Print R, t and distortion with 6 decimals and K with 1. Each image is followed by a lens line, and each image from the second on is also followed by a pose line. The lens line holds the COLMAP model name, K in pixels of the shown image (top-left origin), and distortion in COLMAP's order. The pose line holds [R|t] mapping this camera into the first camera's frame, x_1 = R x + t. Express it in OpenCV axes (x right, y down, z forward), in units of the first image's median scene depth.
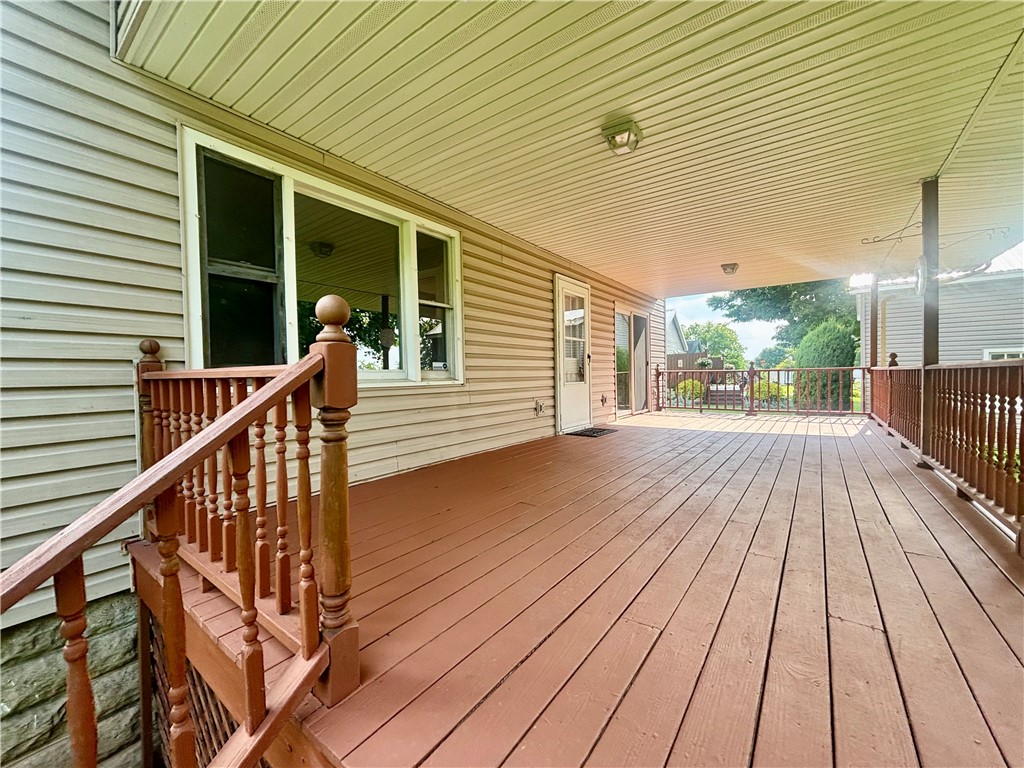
lens RADIAL K [[414.8, 0, 512.0], [0, 414.8, 384.0], [0, 0, 1]] dist [0.002282, -0.000508]
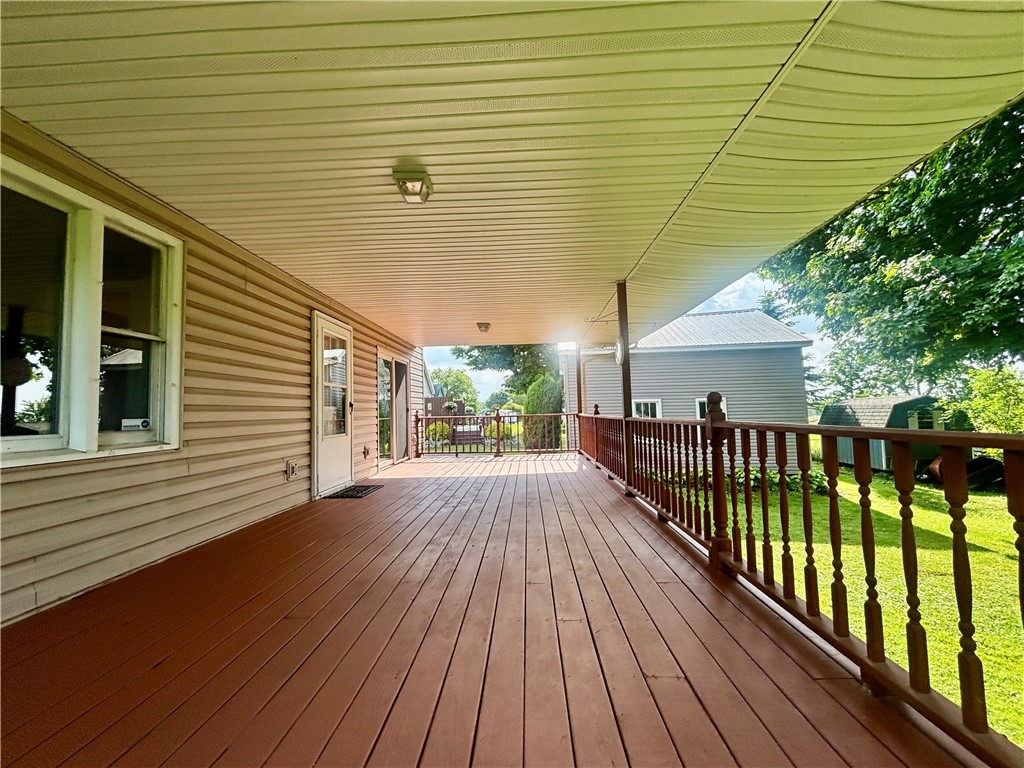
lens RADIAL K [[414.8, 0, 512.0], [0, 414.8, 384.0], [0, 0, 1]] dist [0.002282, -0.000508]
pose [[0.829744, 0.032685, 0.557186, -0.042642], [0.022833, 0.995460, -0.092397, -0.031231], [-0.557676, 0.089388, 0.825231, 0.085242]]
